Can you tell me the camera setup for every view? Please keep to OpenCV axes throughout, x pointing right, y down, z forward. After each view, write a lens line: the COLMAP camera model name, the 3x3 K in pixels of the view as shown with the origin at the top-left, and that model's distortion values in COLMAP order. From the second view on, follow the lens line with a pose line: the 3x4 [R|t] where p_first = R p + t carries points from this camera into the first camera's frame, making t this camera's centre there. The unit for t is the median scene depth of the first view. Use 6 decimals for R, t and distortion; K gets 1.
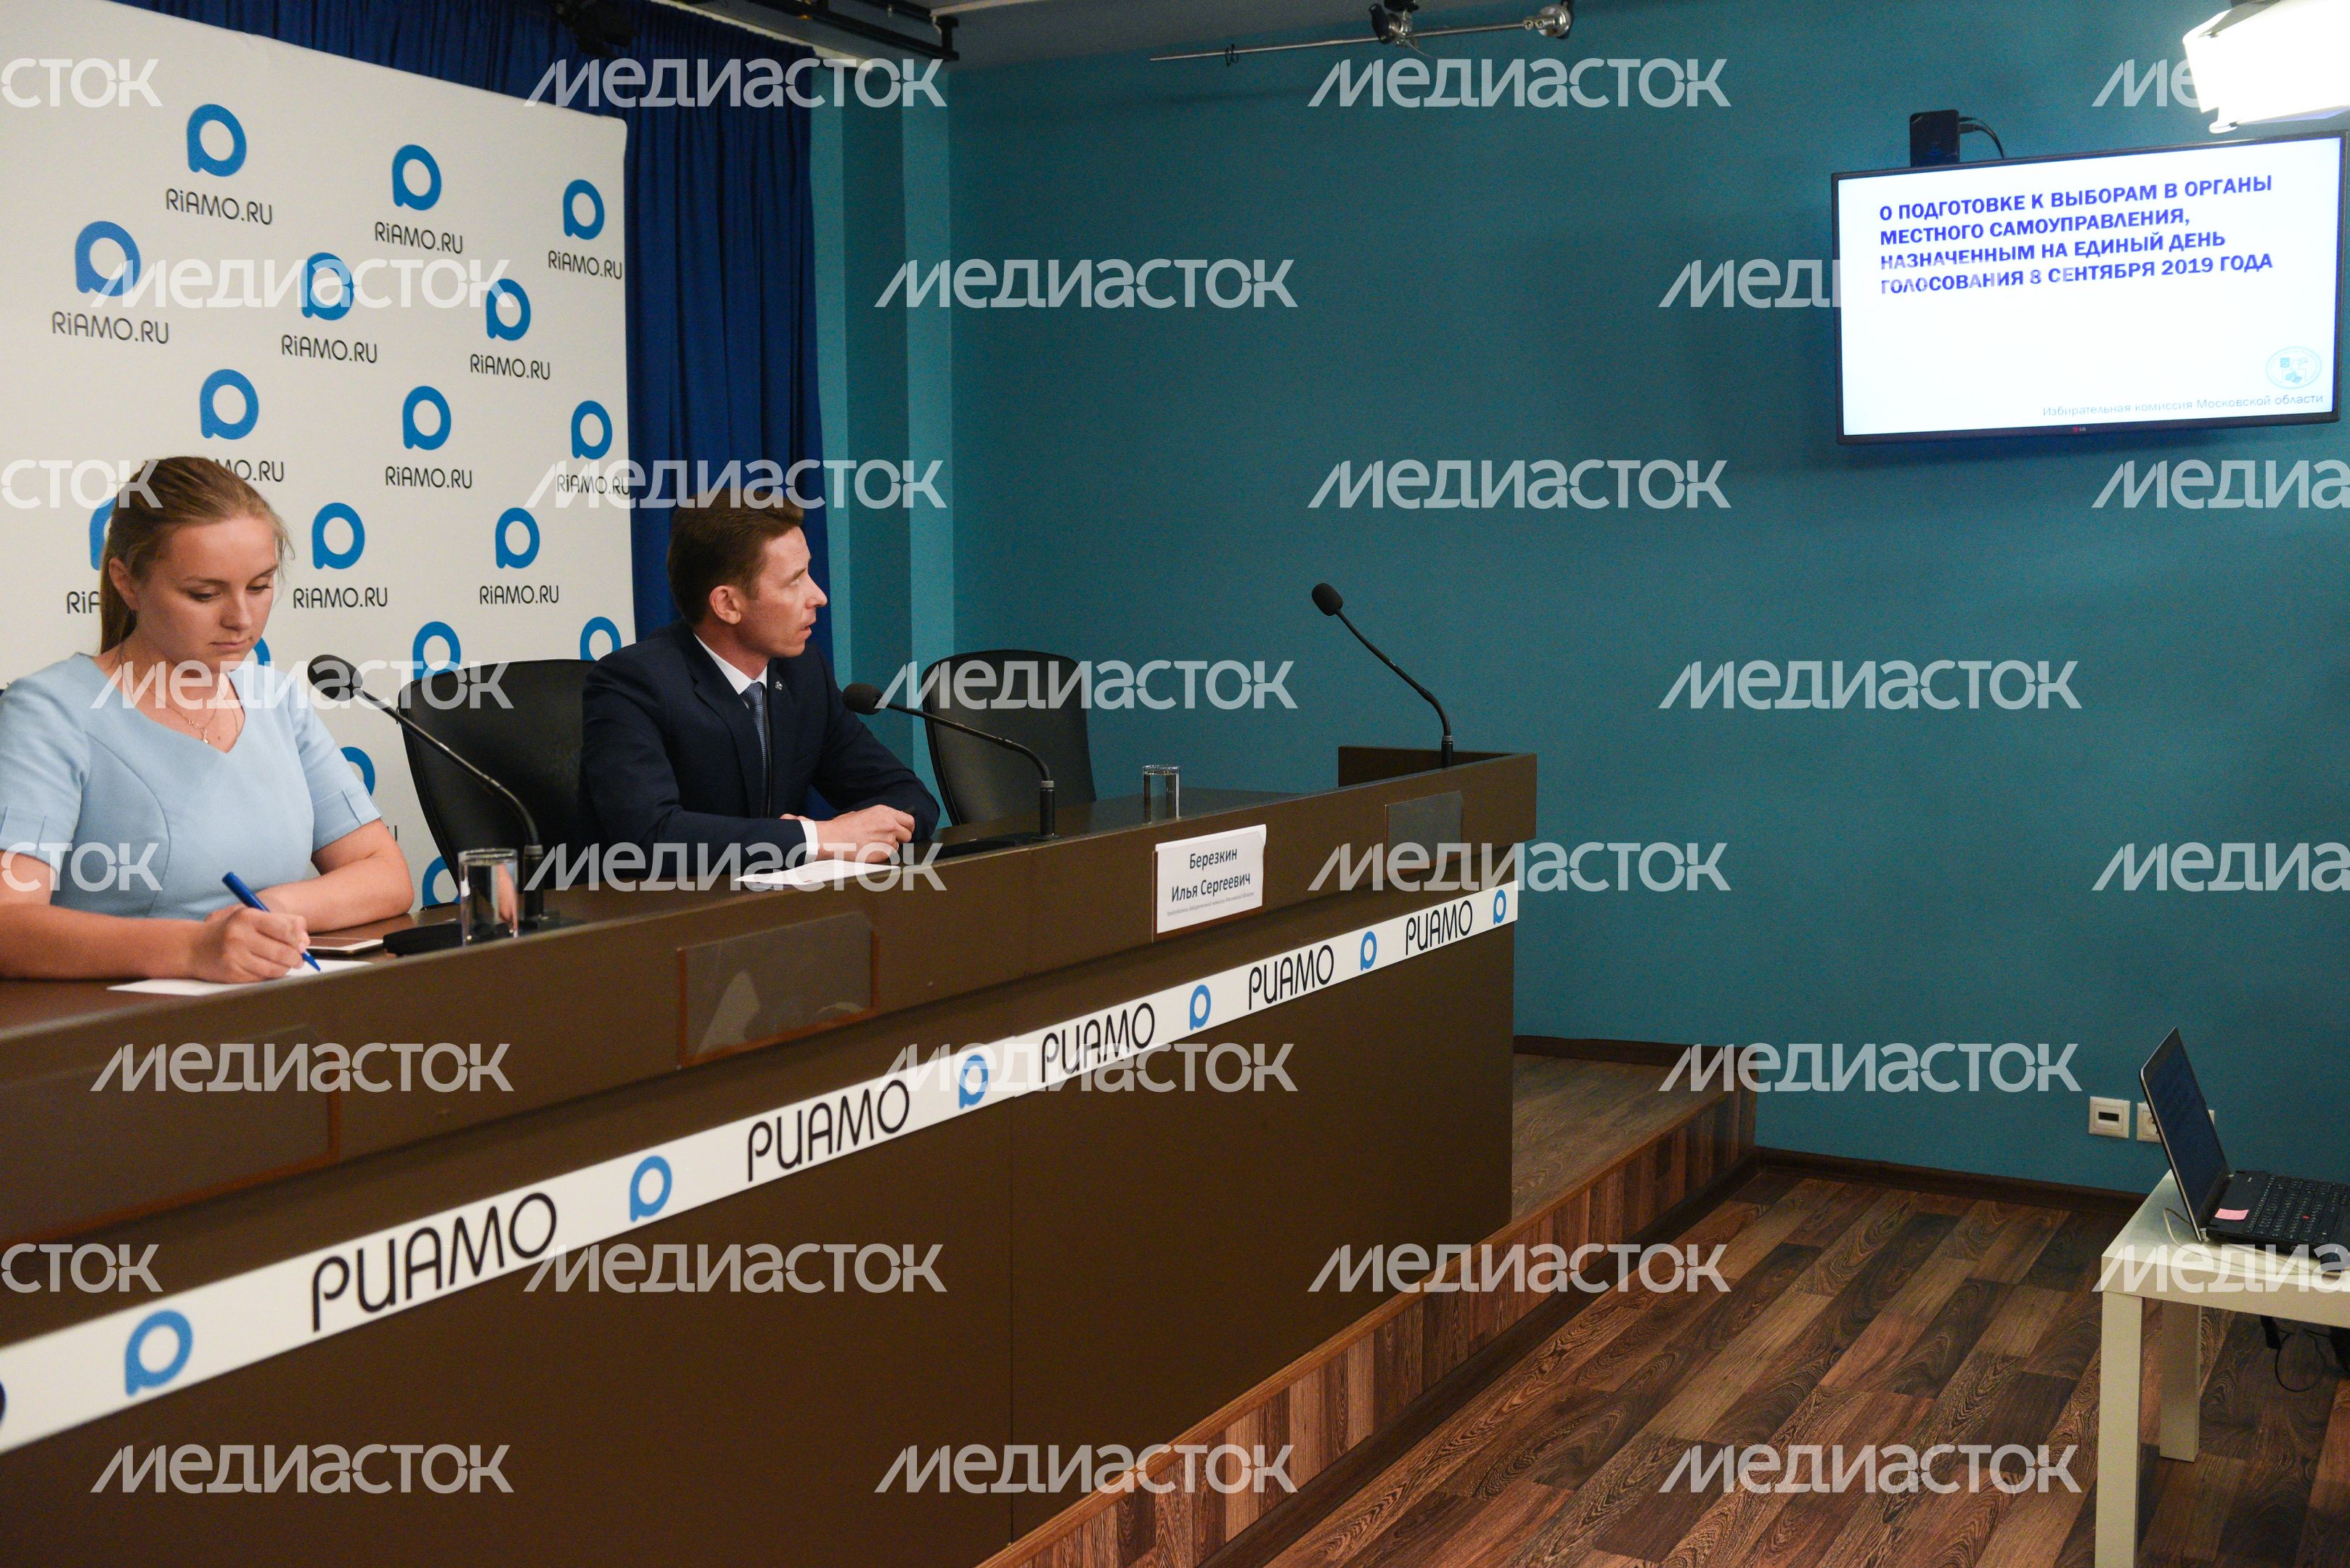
lens RADIAL K [[2373.9, 0, 1184.3], [0, 2373.9, 743.8], [0, 0, 1]] dist [0.051150, 0.000000]
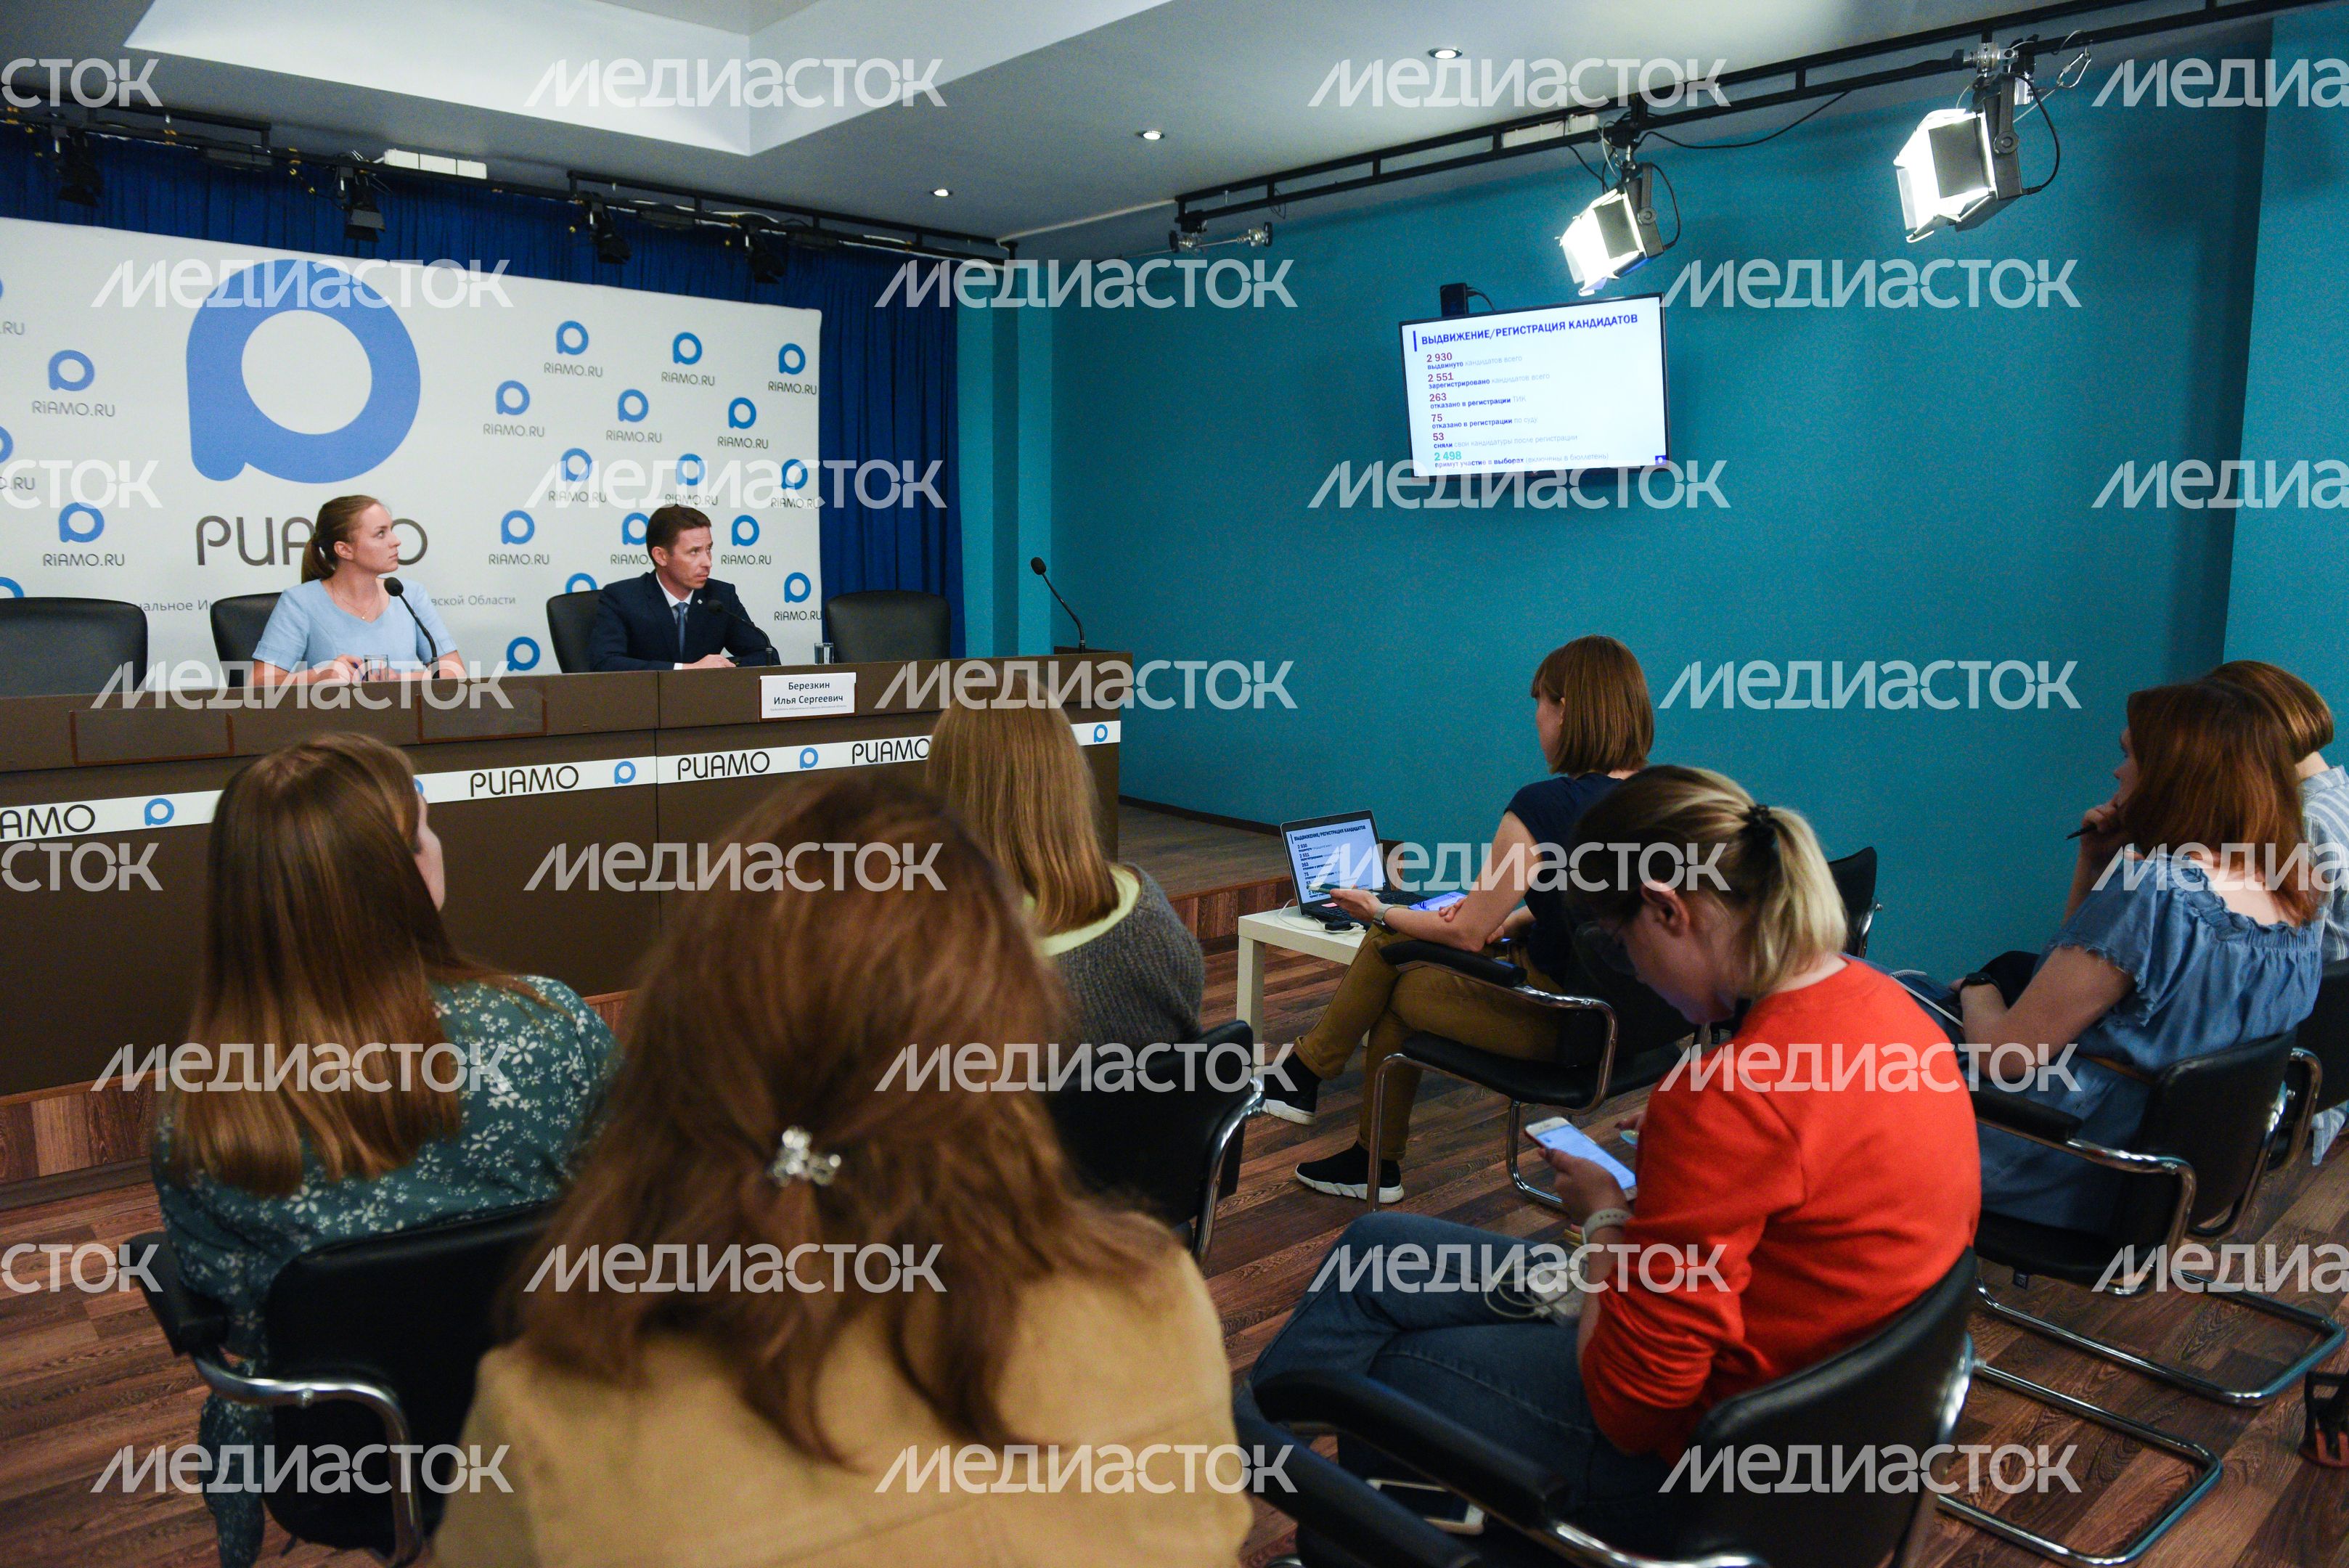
lens RADIAL K [[1621.0, 0, 1138.0], [0, 1621.0, 765.1], [0, 0, 1]] dist [-0.037933, -0.015977]
pose [[0.944523, 0.055602, -0.323704, 0.710964], [-0.038776, 0.997551, 0.058206, 0.023111], [0.326148, -0.042425, 0.944366, -0.226548]]
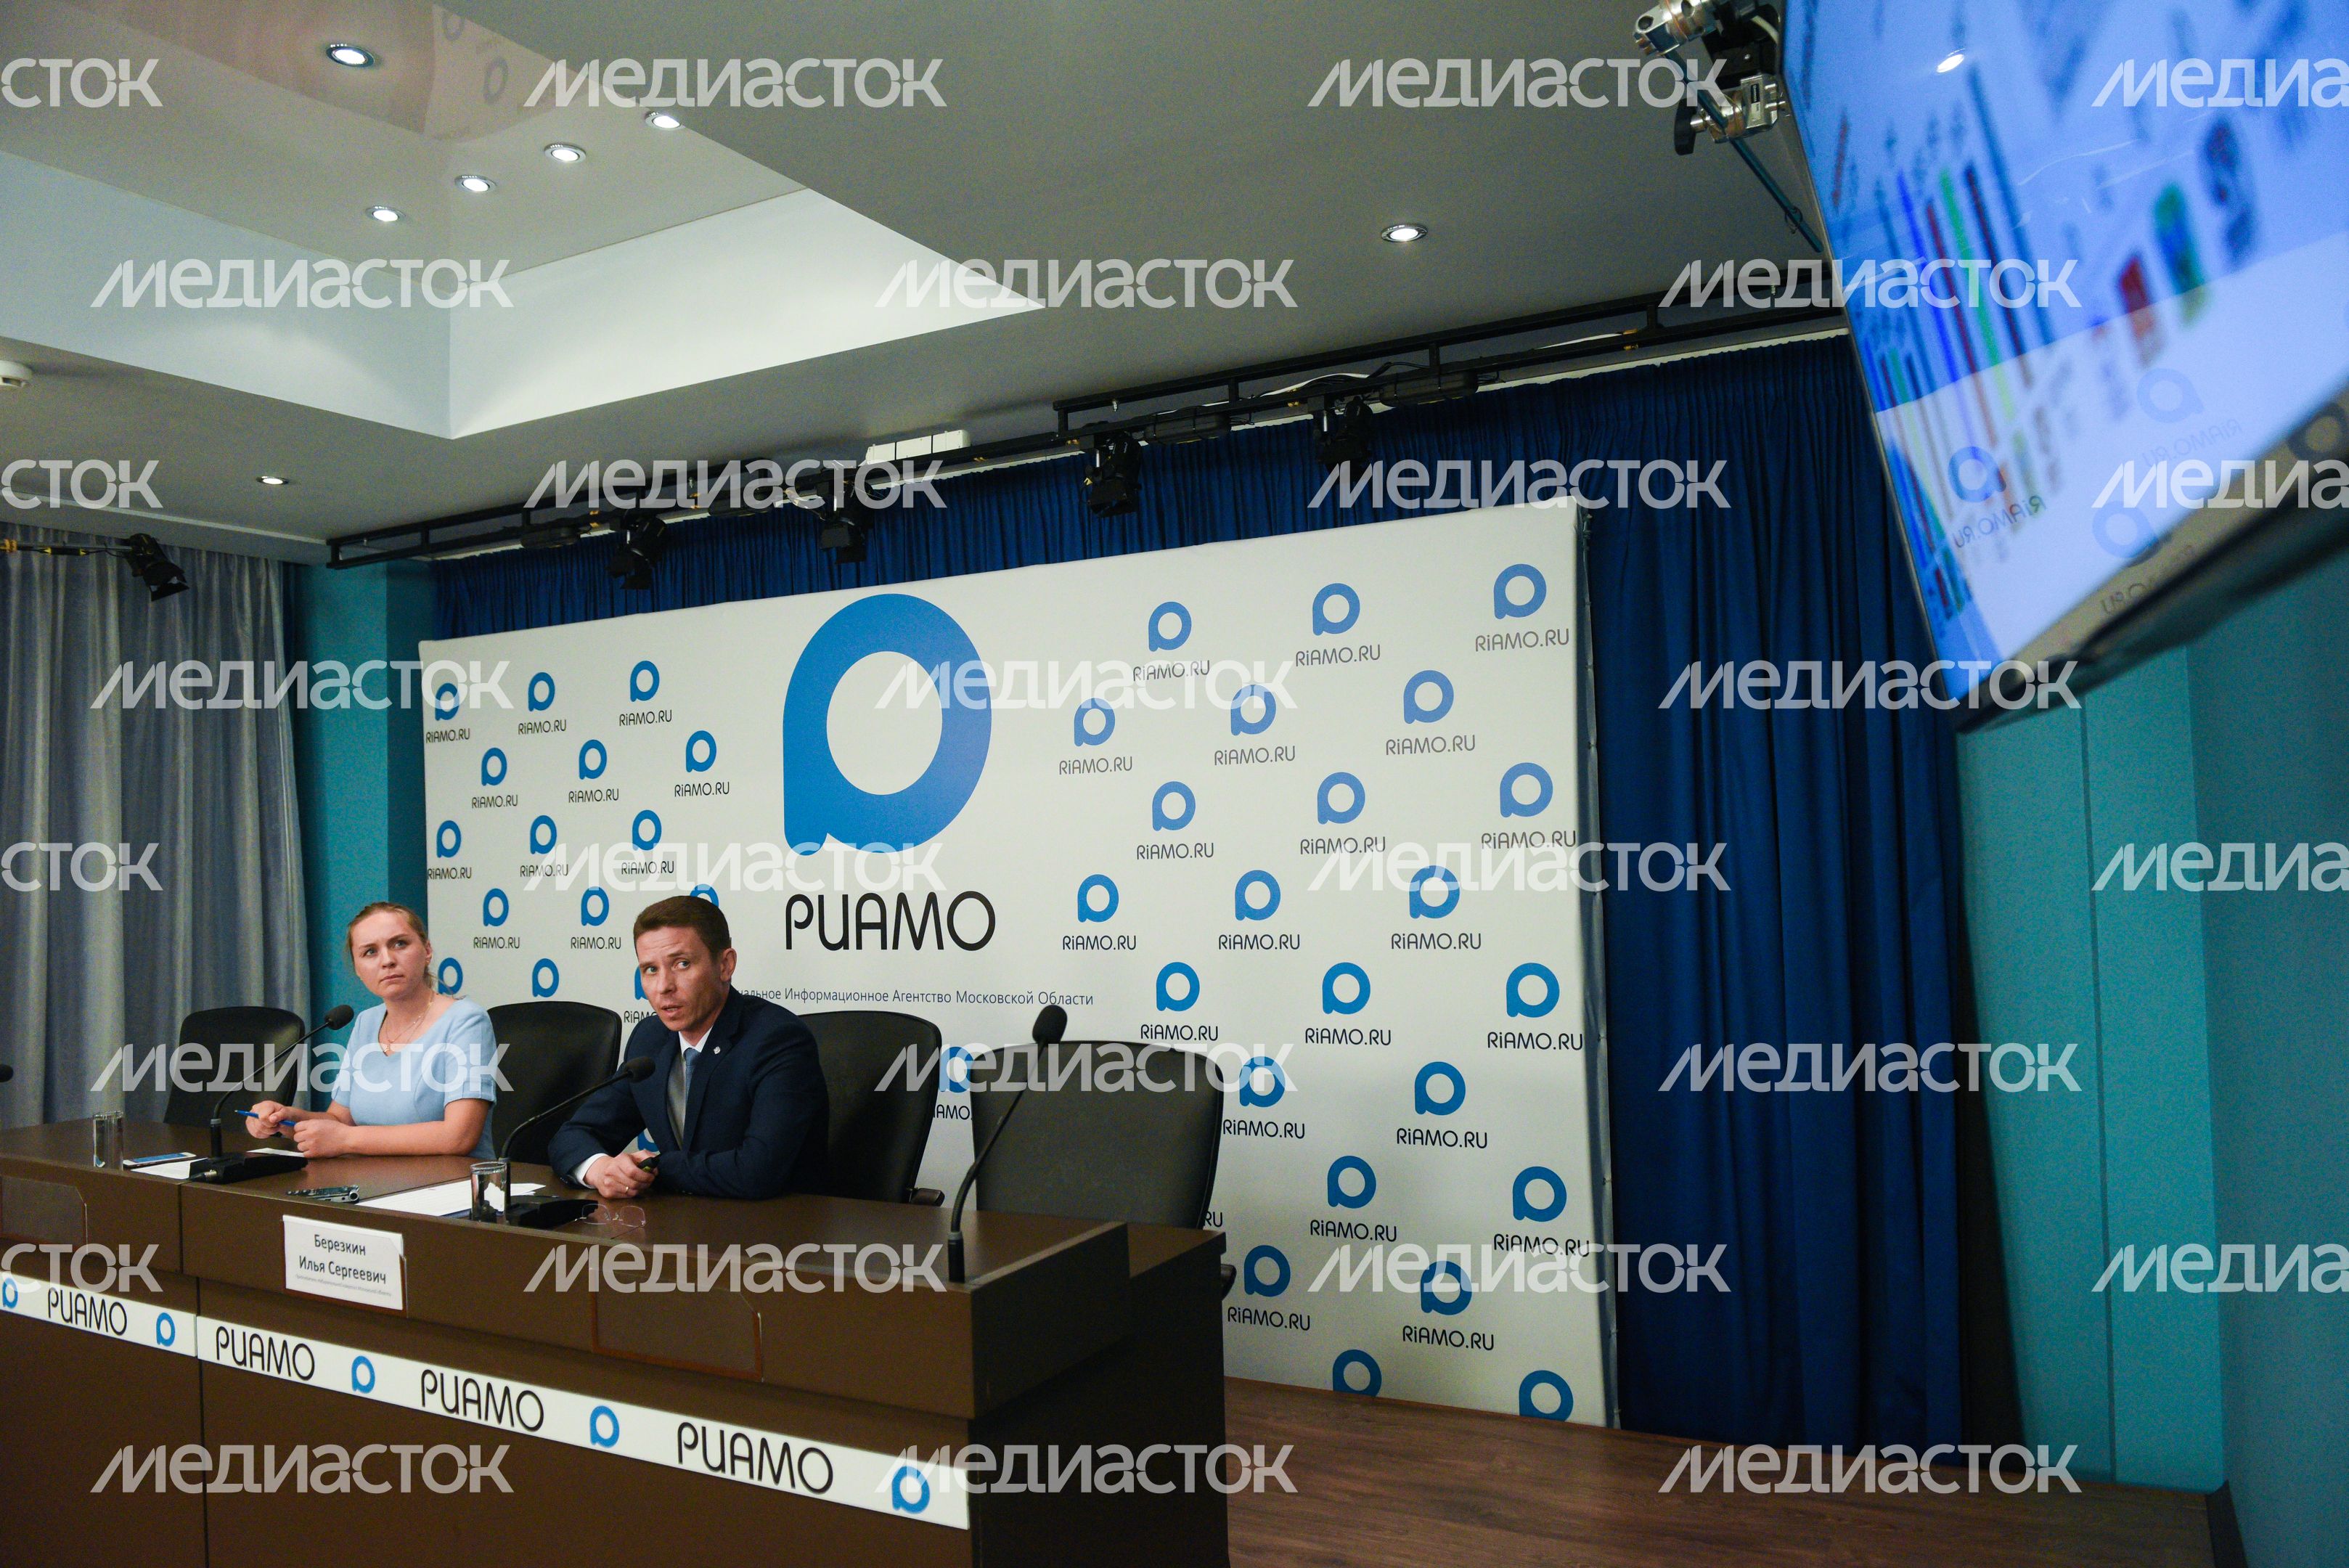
lens RADIAL K [[1621.0, 0, 1163.3], [0, 1621.0, 802.5], [0, 0, 1]] dist [-0.037933, -0.015977]
pose [[0.023824, -0.029444, -0.999282, 0.768397], [-0.046304, 0.998461, -0.030524, -0.154393], [0.998643, 0.046998, 0.022424, 1.316789]]
